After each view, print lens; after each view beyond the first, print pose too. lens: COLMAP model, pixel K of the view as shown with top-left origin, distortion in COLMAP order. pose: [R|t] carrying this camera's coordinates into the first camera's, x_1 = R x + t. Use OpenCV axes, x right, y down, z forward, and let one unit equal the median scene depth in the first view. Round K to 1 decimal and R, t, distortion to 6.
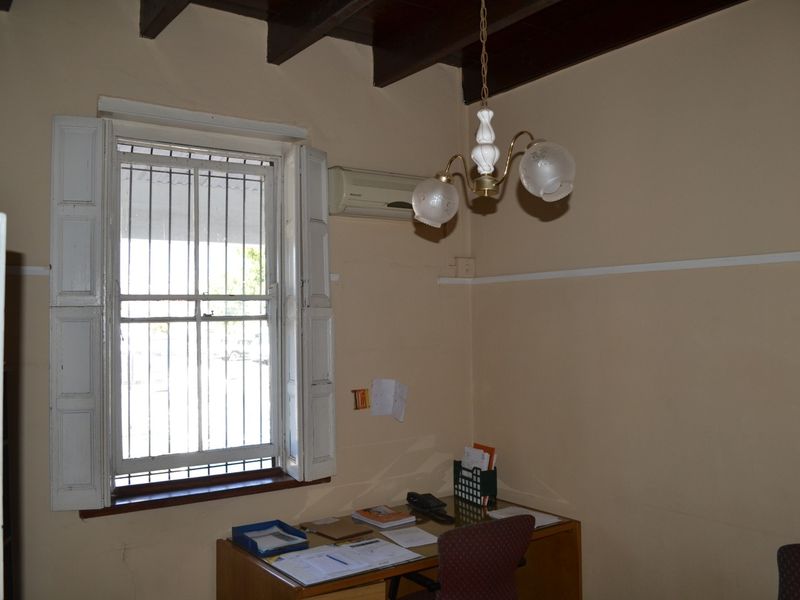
lens RADIAL K [[712.6, 0, 400.0], [0, 712.6, 300.0], [0, 0, 1]] dist [-0.107054, -0.001509]
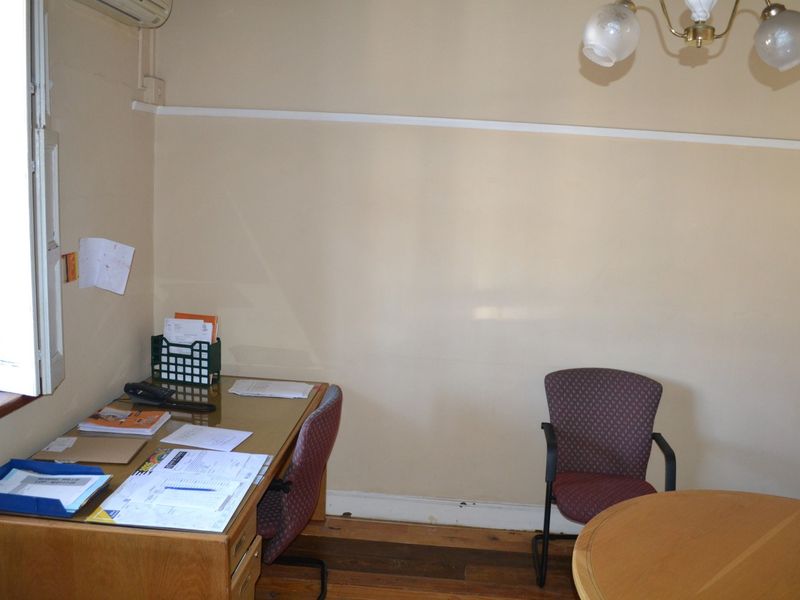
lens RADIAL K [[712.6, 0, 400.0], [0, 712.6, 300.0], [0, 0, 1]] dist [-0.107054, -0.001509]
pose [[0.635782, -0.086240, 0.767036, -0.374910], [-0.084189, 0.980062, 0.179974, 0.020293], [-0.767264, -0.179000, 0.615845, 0.318757]]
